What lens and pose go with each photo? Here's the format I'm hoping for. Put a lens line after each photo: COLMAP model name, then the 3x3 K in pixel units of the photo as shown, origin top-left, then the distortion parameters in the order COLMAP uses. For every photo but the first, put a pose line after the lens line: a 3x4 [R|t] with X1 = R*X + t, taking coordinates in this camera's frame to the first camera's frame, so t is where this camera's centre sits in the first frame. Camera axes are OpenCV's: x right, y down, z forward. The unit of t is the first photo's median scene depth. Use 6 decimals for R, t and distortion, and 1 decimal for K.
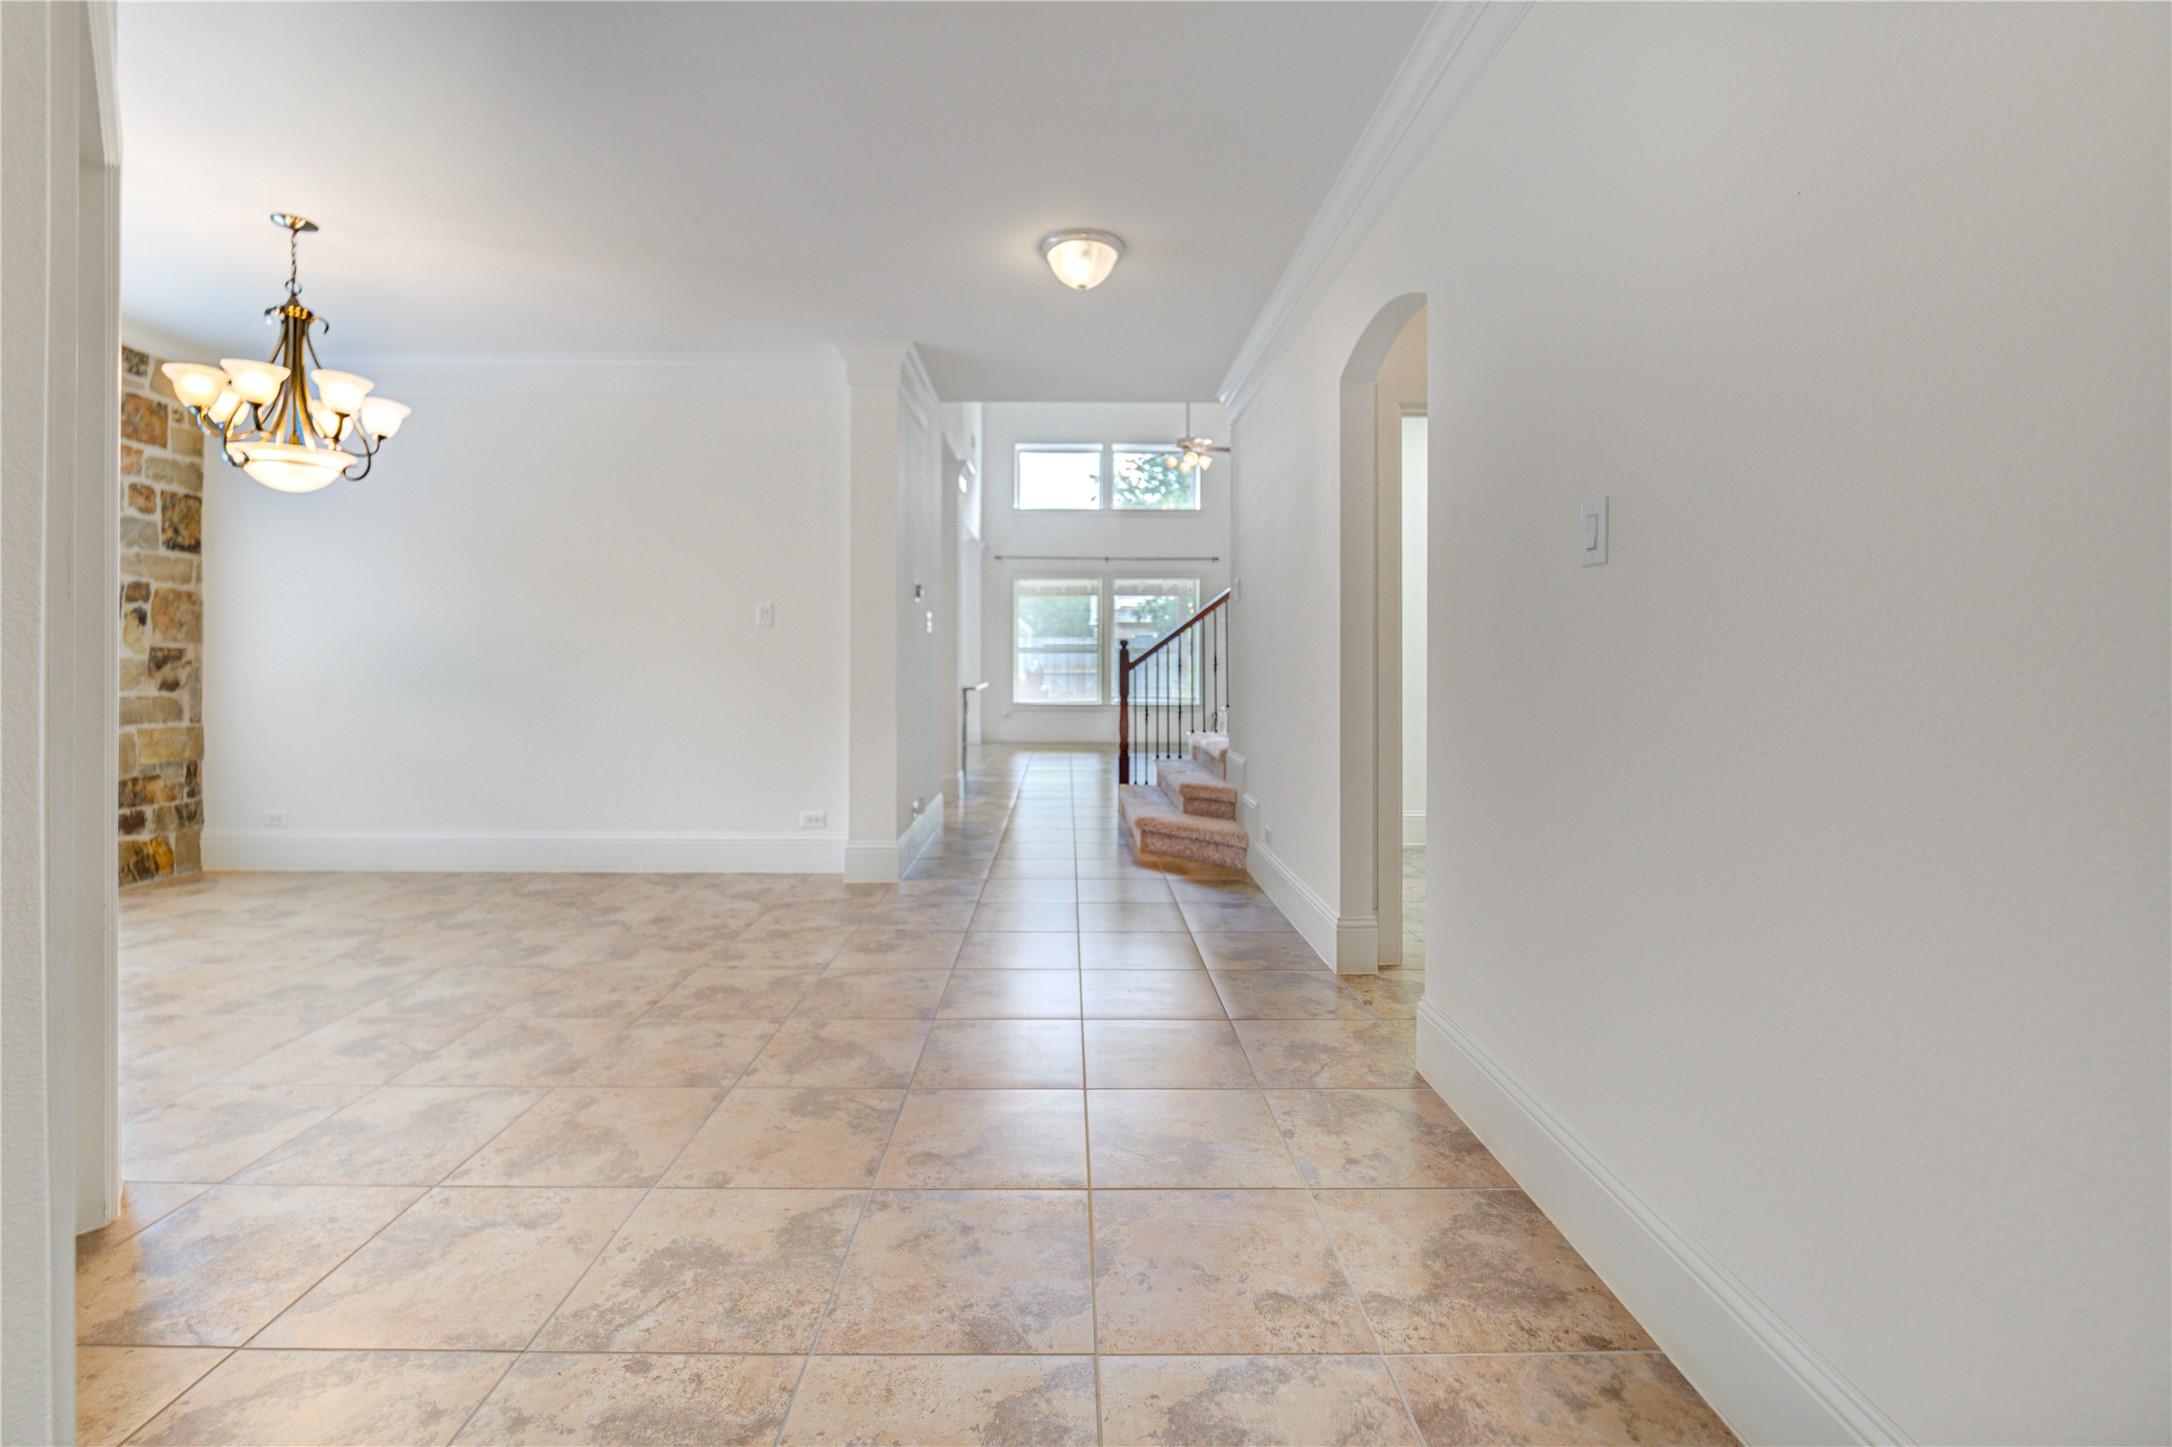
lens RADIAL K [[900.6, 0, 1089.1], [0, 900.6, 666.2], [0, 0, 1]] dist [-0.009535, -0.000718]
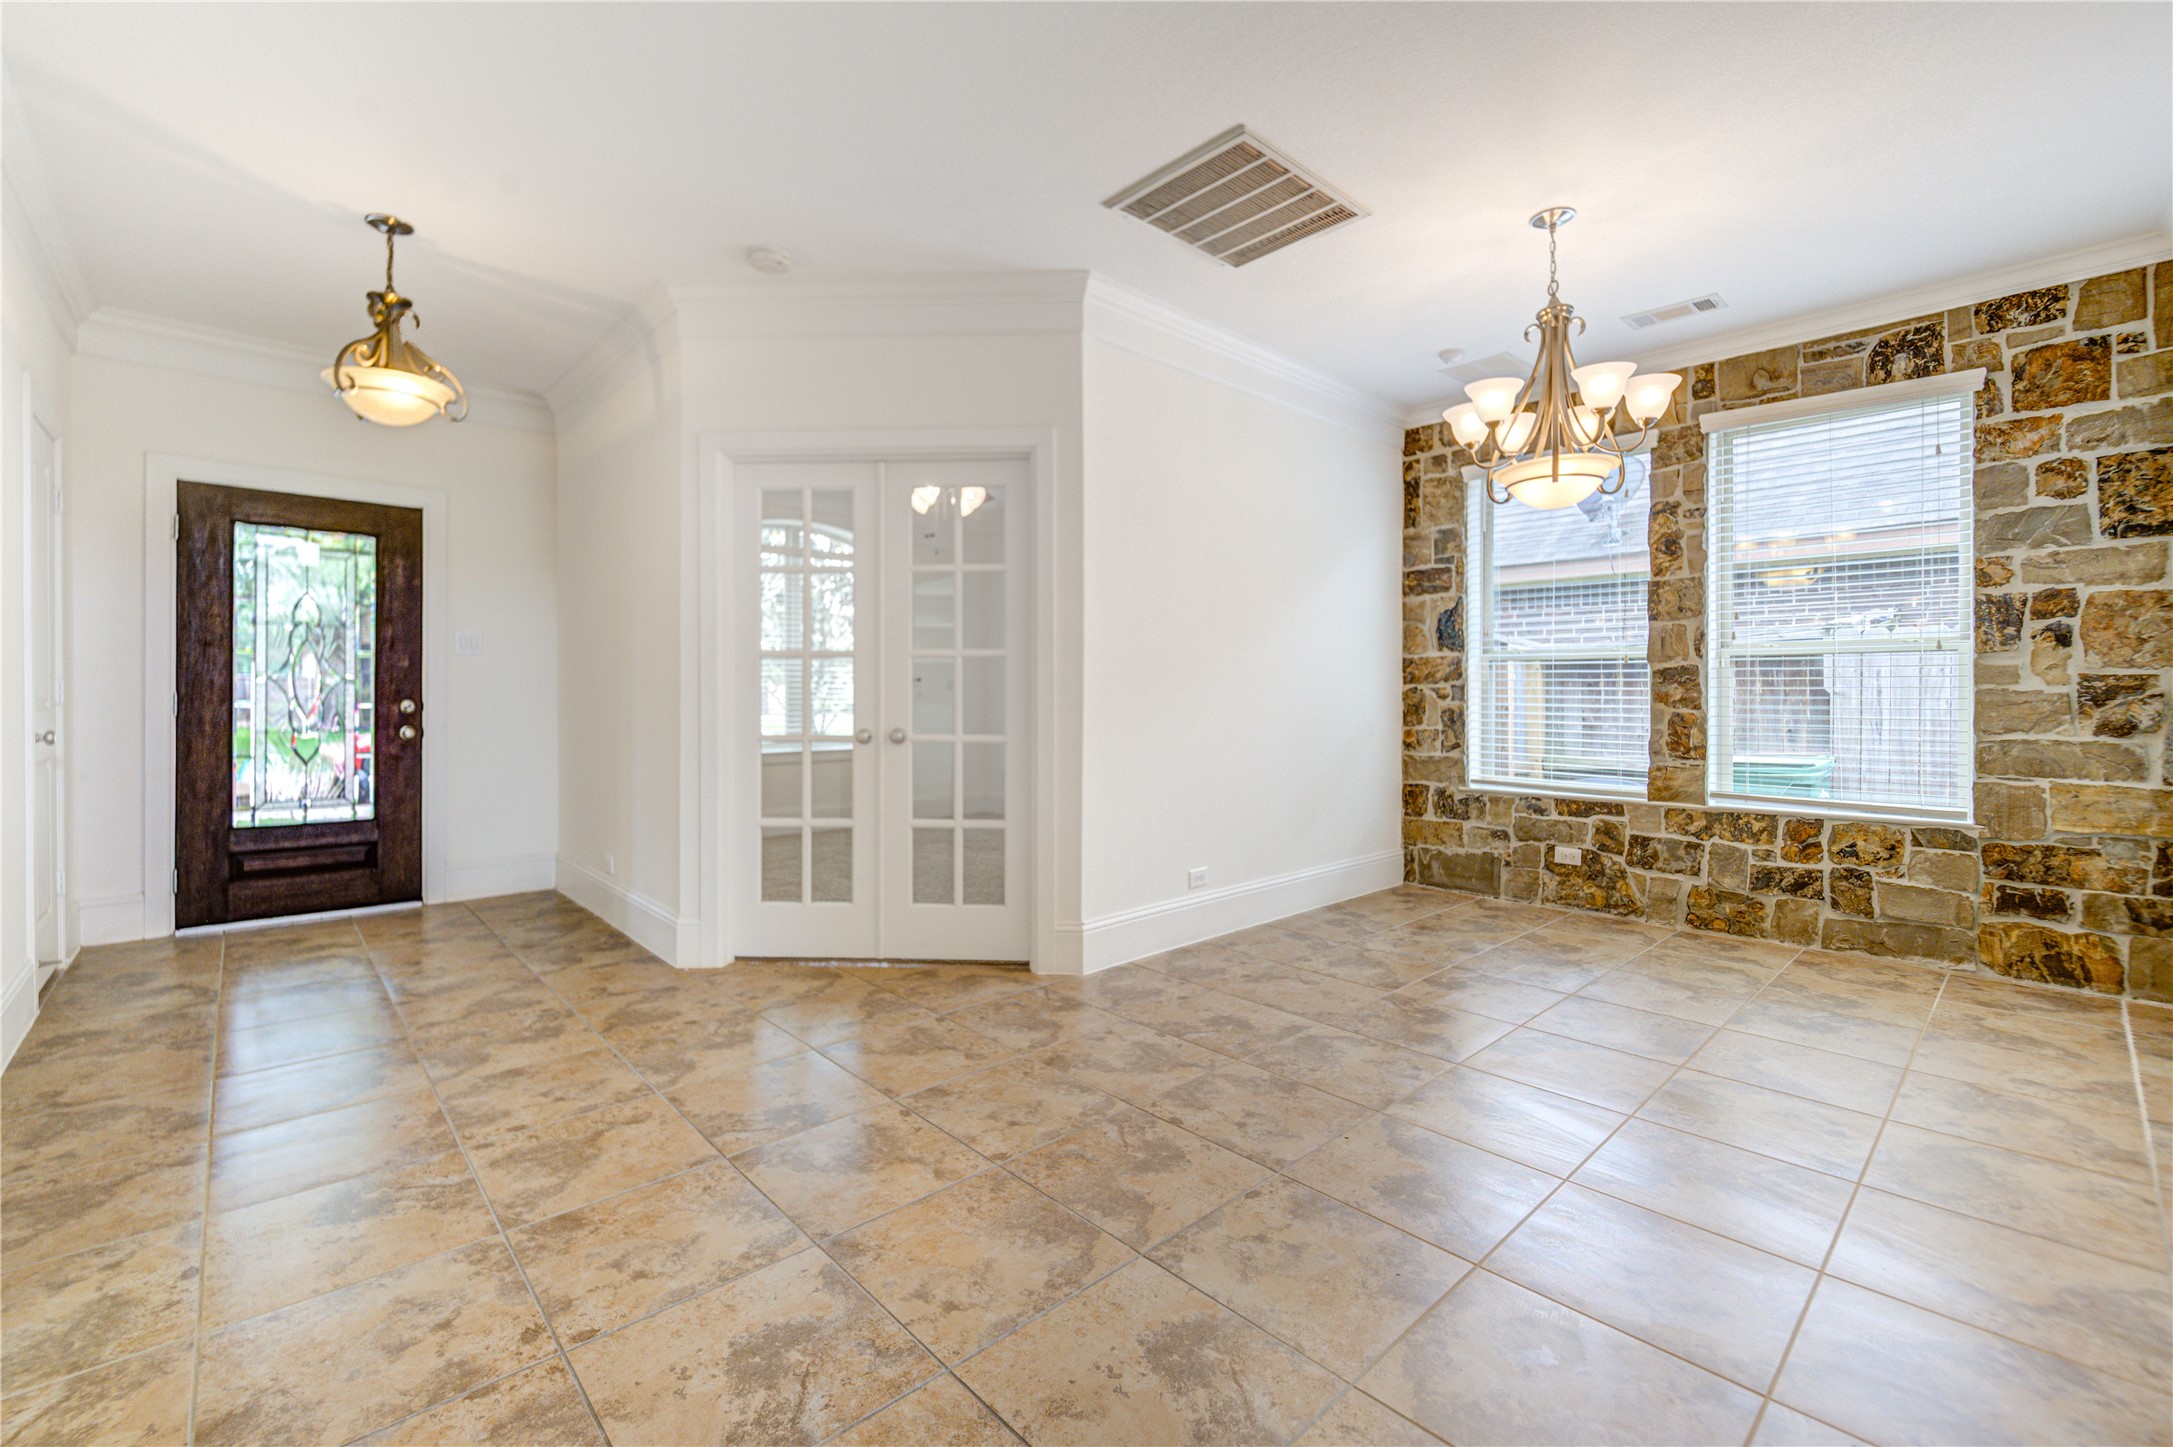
lens RADIAL K [[905.4, 0, 1063.8], [0, 905.4, 699.8], [0, 0, 1]] dist [-0.004449, -0.002538]
pose [[-0.759284, -0.002591, -0.650754, 0.072503], [-0.003426, 0.999994, 0.000015, 0.001689], [0.650750, 0.002241, -0.759289, 1.017483]]
